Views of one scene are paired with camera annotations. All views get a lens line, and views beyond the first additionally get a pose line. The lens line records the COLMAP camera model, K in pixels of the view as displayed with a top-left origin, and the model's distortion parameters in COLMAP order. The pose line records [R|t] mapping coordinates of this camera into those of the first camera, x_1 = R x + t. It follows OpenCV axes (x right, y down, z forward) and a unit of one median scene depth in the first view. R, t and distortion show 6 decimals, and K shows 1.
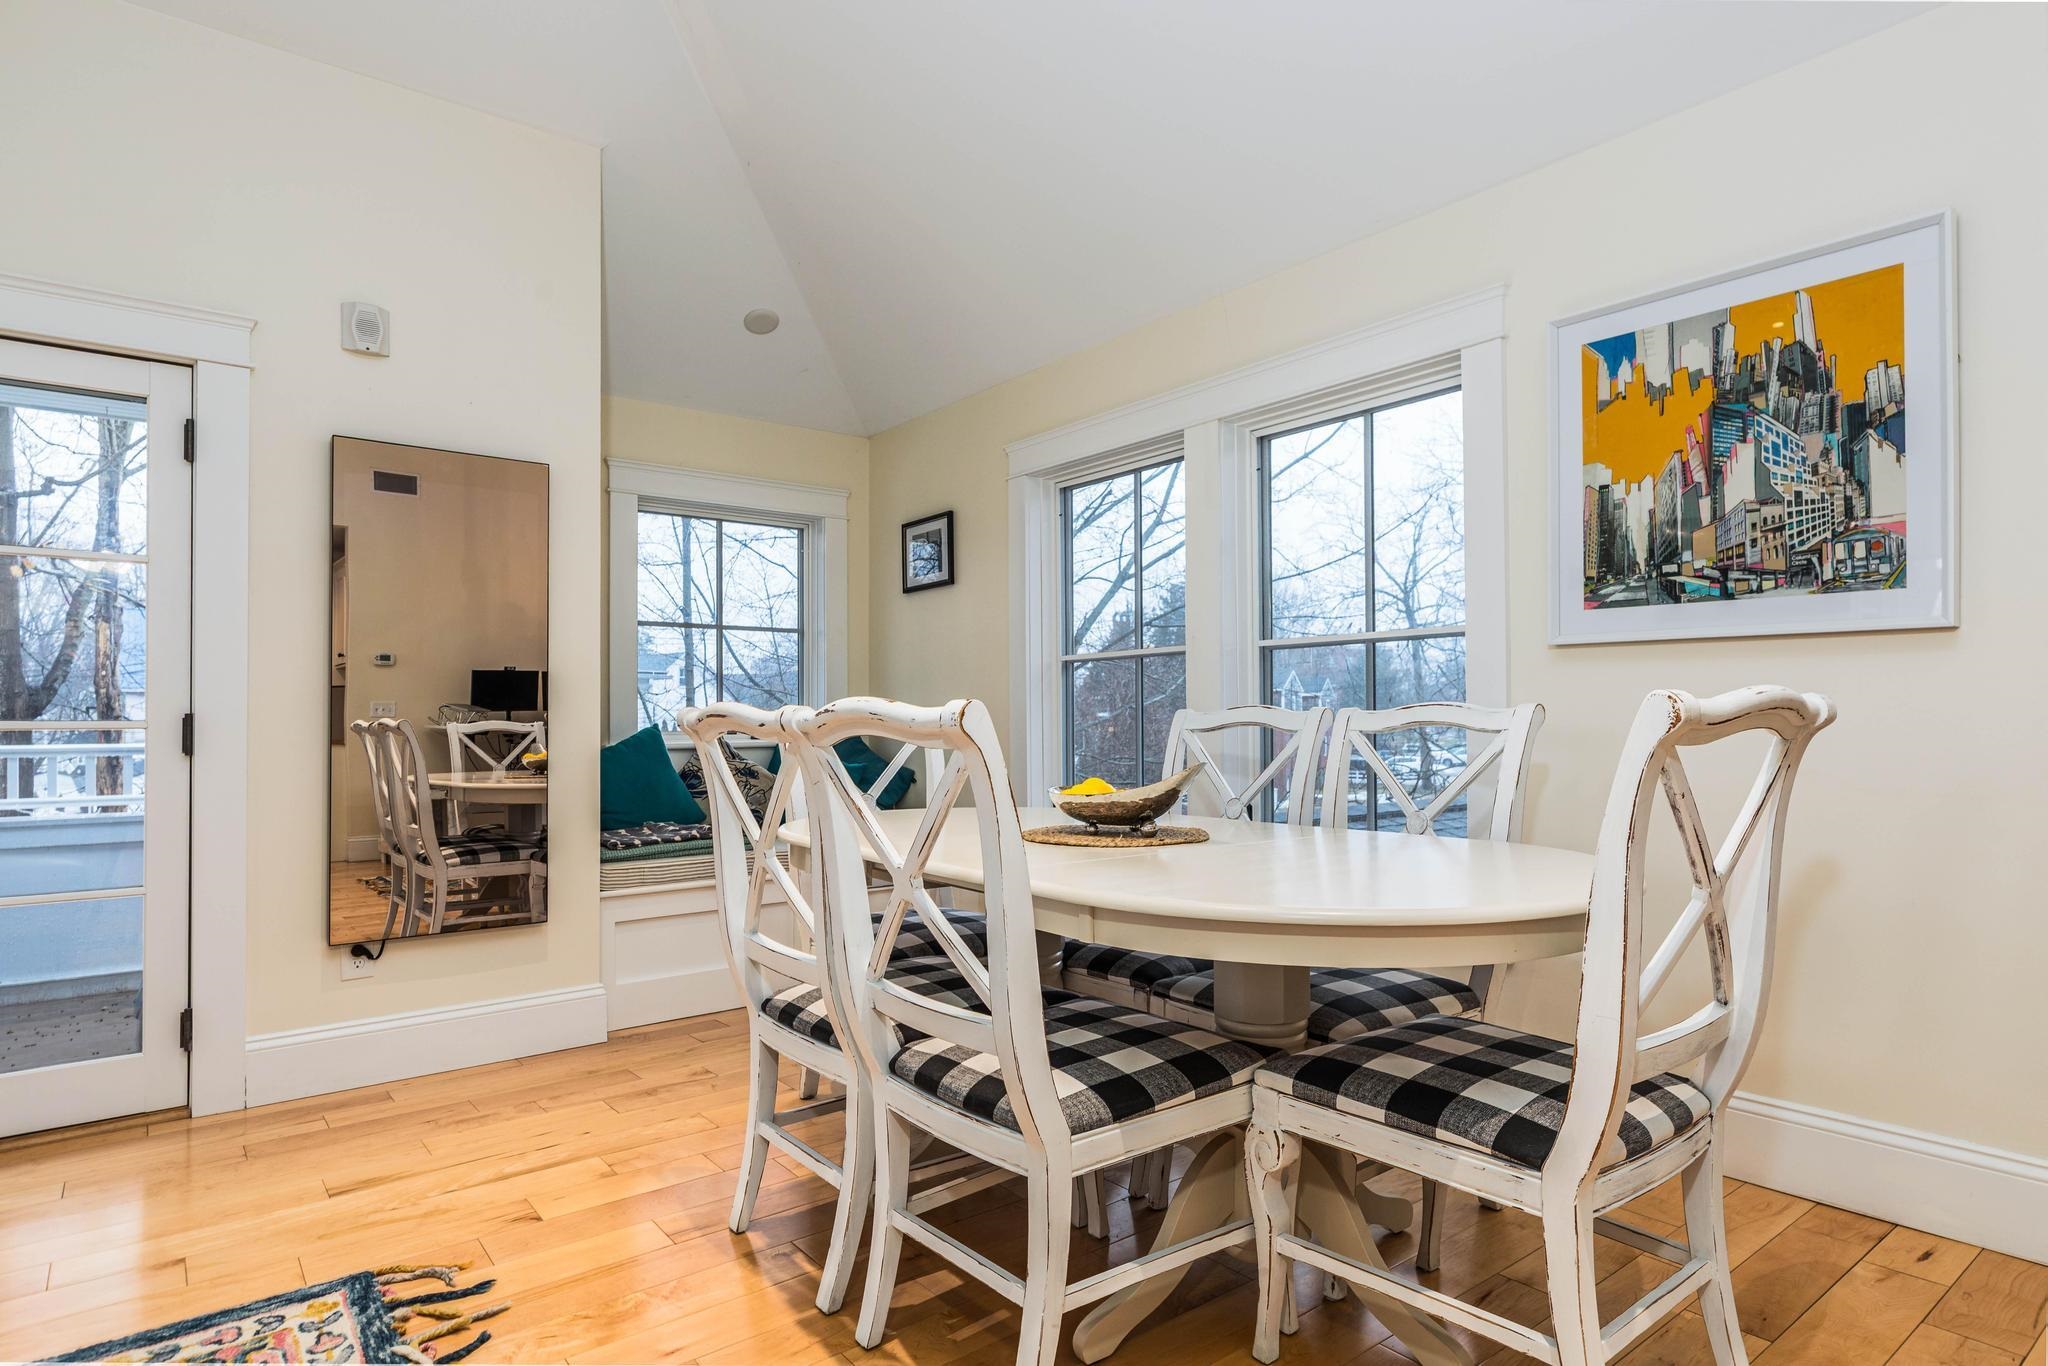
lens RADIAL K [[1116.1, 0, 1025.1], [0, 1116.1, 688.5], [0, 0, 1]] dist [-0.006380, 0.003348]
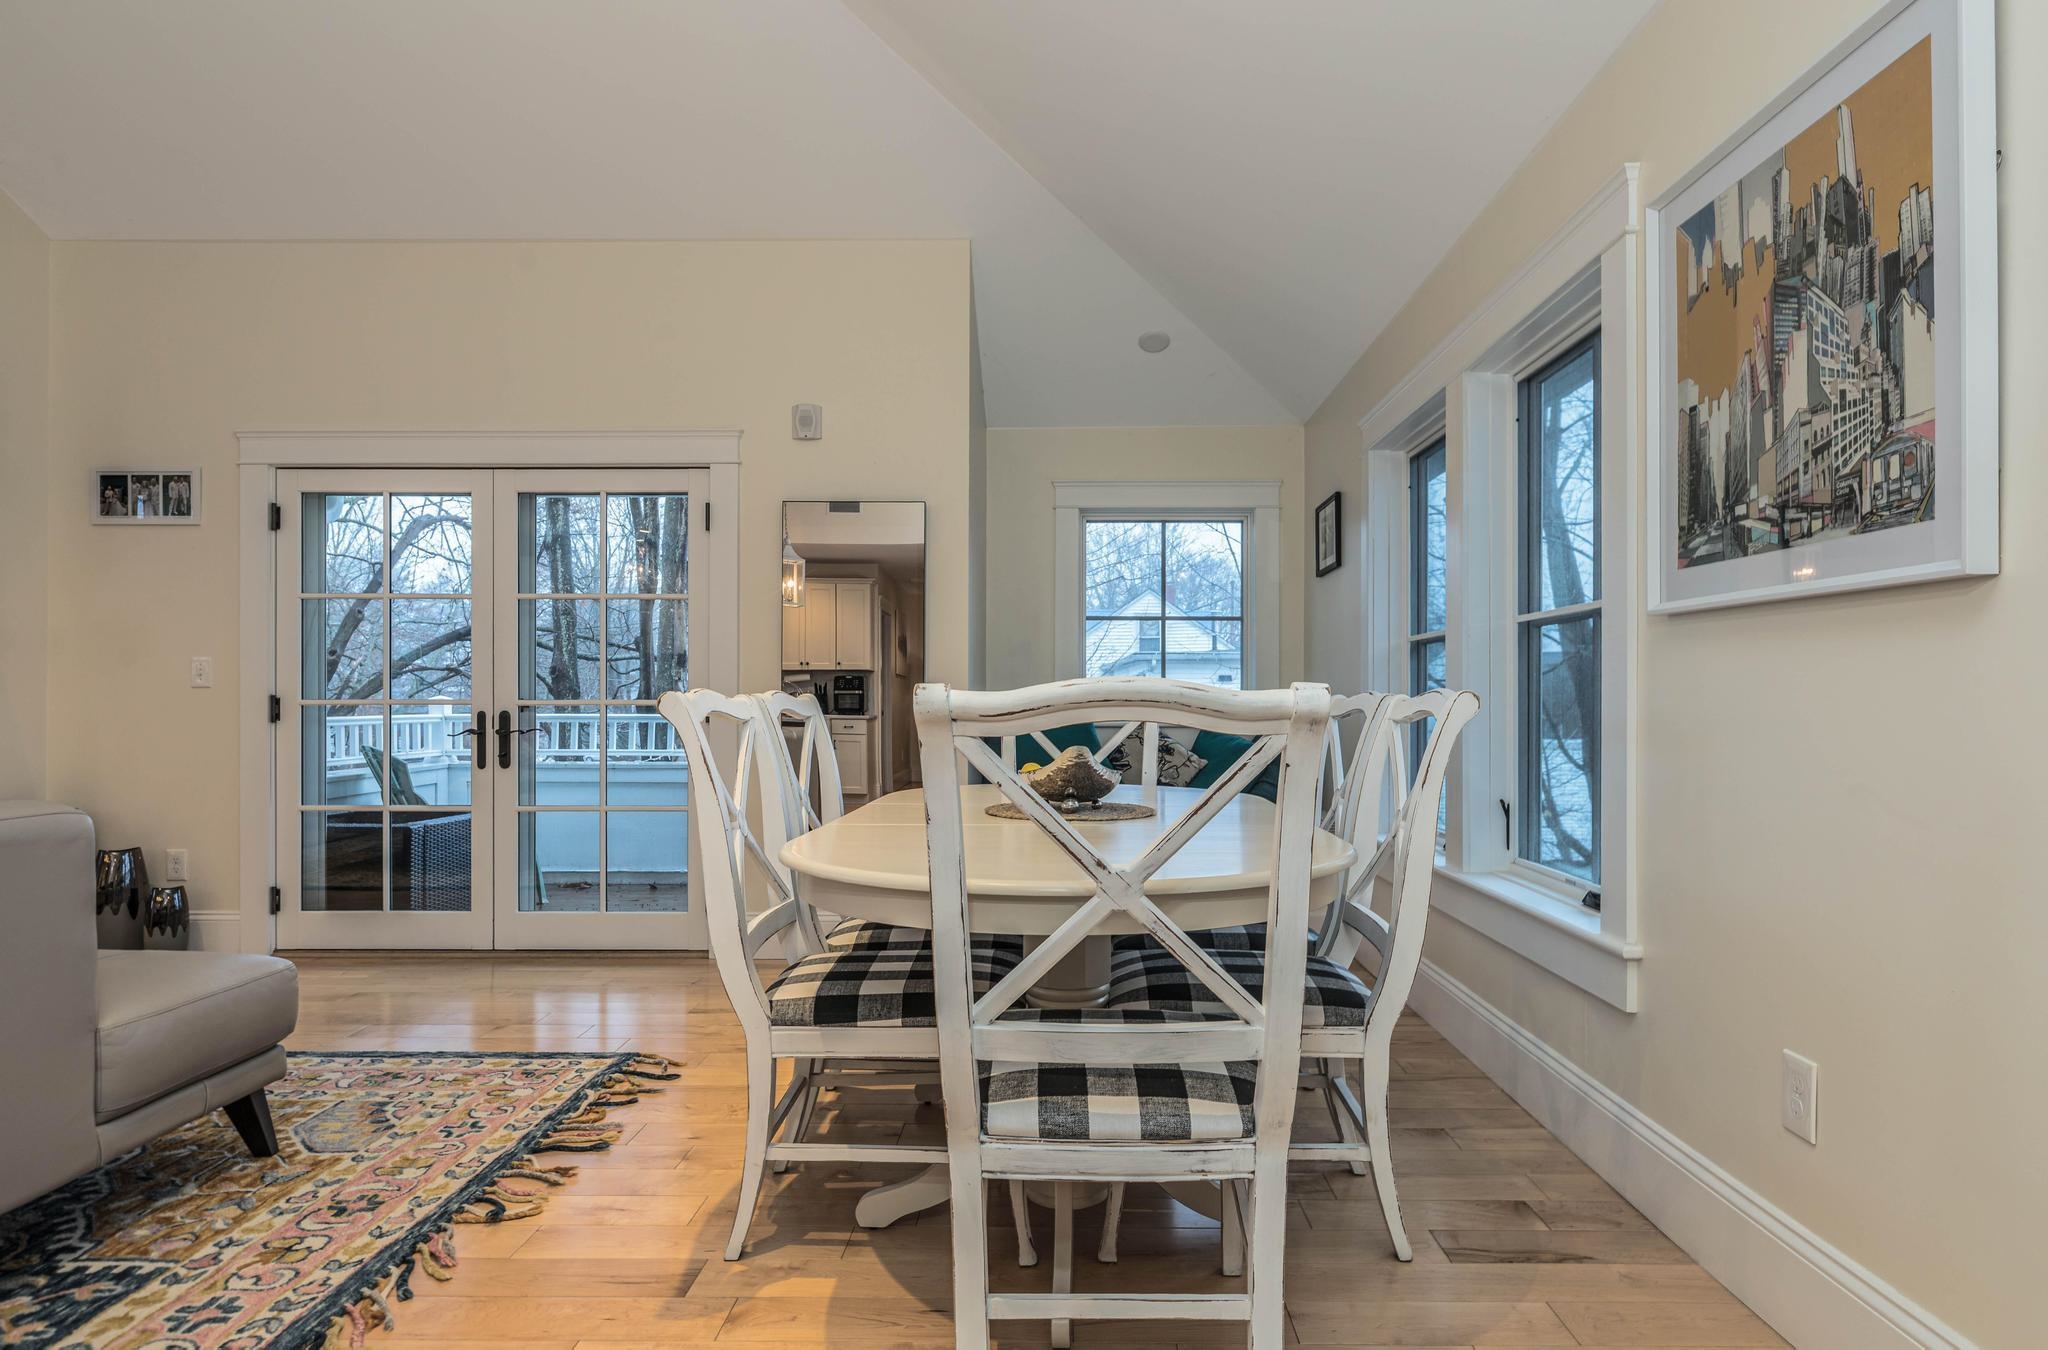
lens RADIAL K [[1116.1, 0, 1028.7], [0, 1116.1, 687.0], [0, 0, 1]] dist [-0.006380, 0.003348]
pose [[0.773971, -0.002964, -0.633215, 0.723795], [0.013926, 0.999827, 0.012342, -0.004740], [0.633068, -0.018371, 0.773878, 0.120438]]
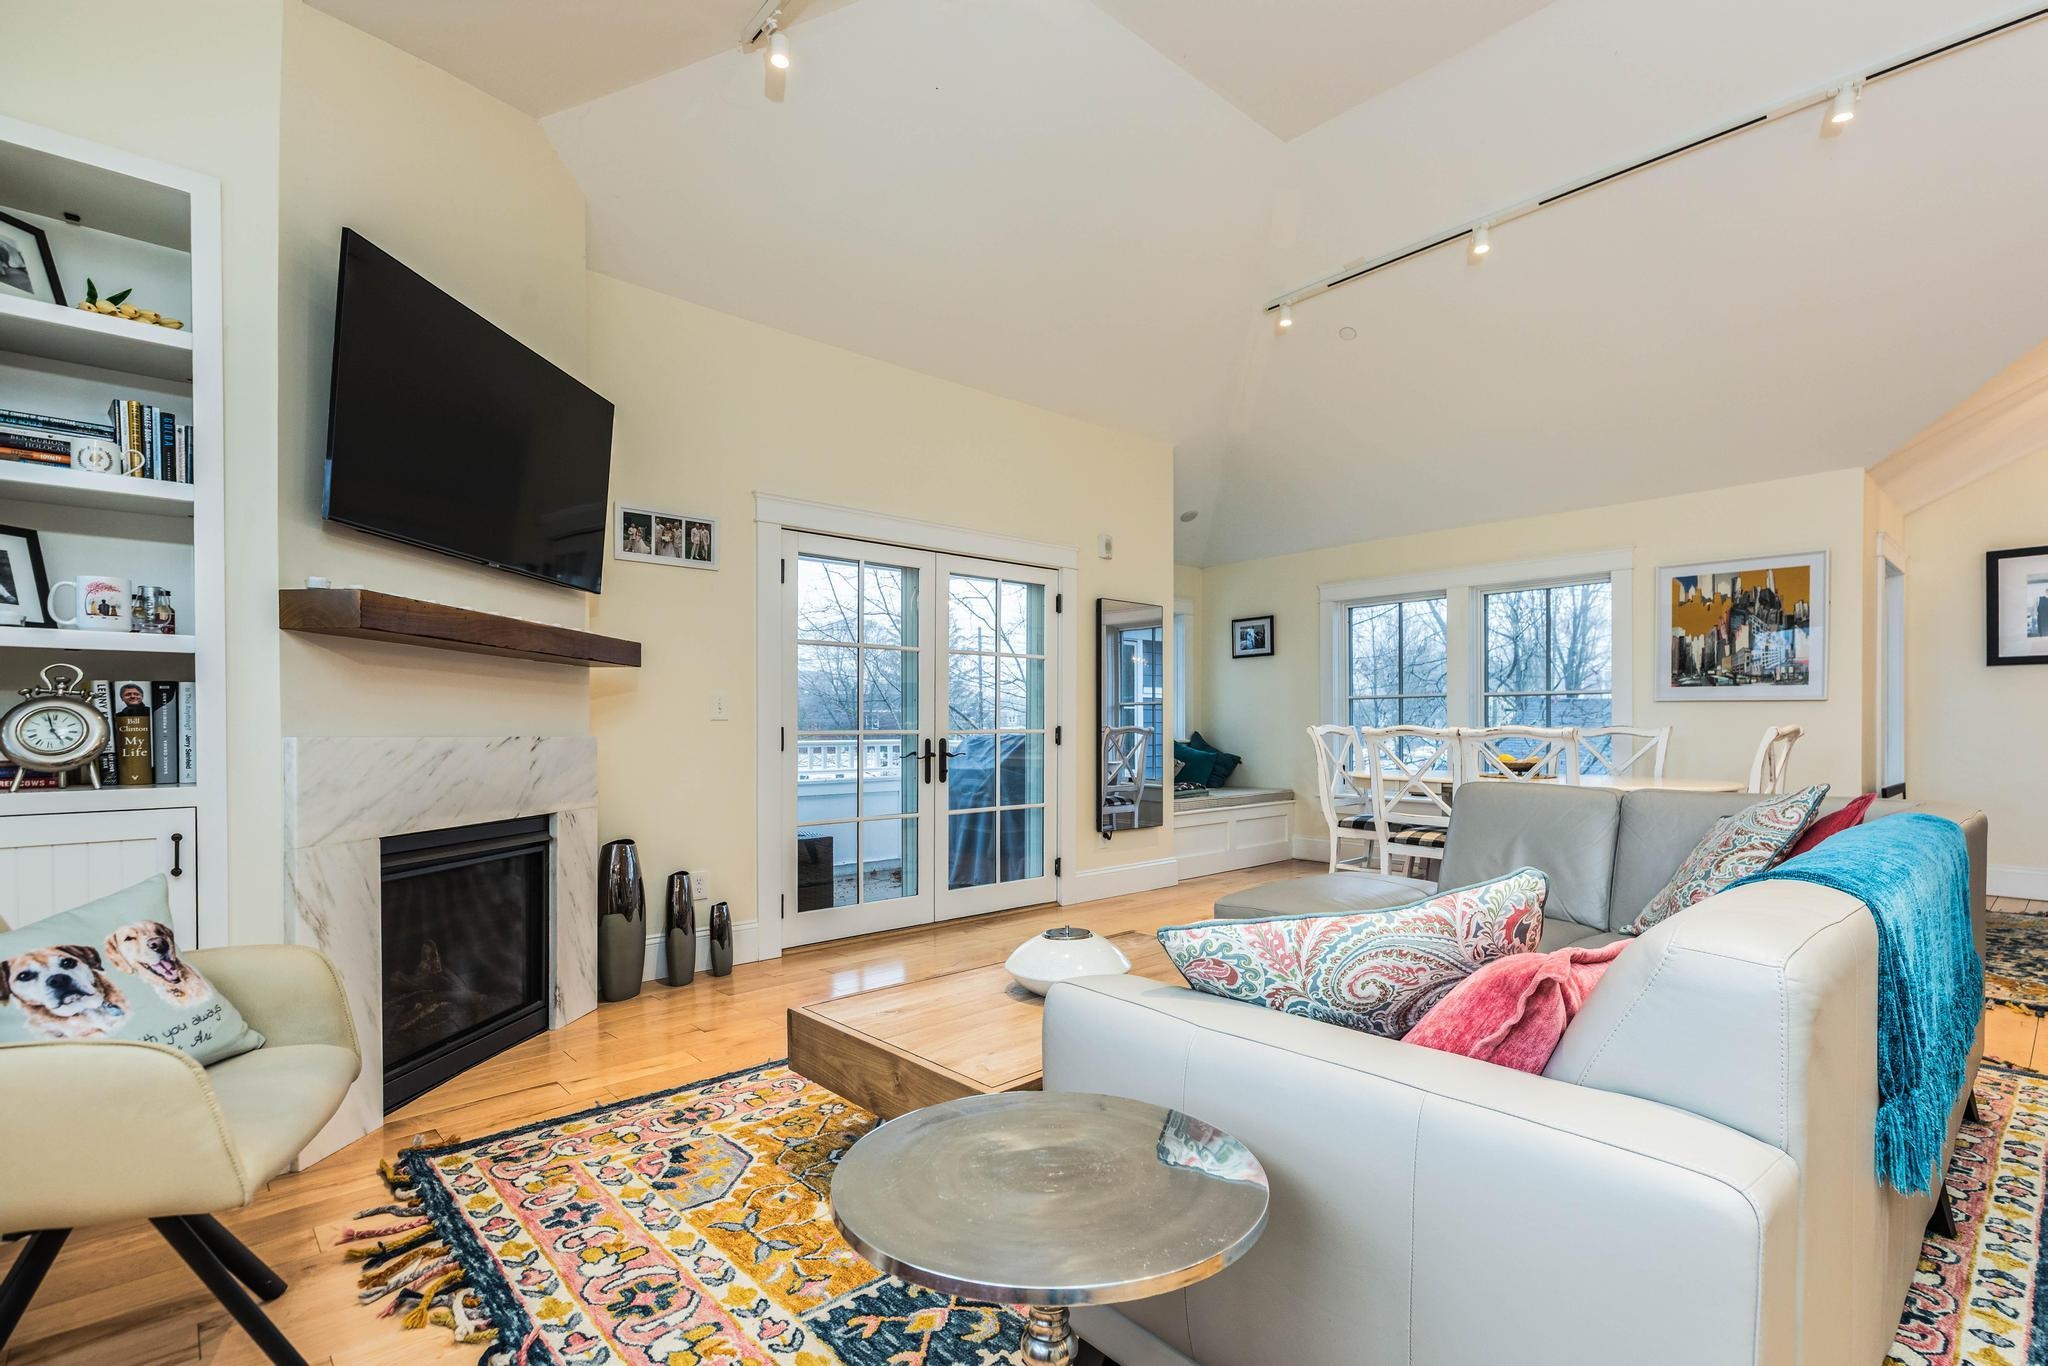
lens RADIAL K [[950.2, 0, 1034.7], [0, 950.2, 715.7], [0, 0, 1]] dist [0.003790, 0.000733]
pose [[0.998586, 0.003531, 0.053046, -1.119729], [-0.004500, 0.999825, 0.018149, -0.044415], [-0.052973, -0.018362, 0.998427, -1.126258]]
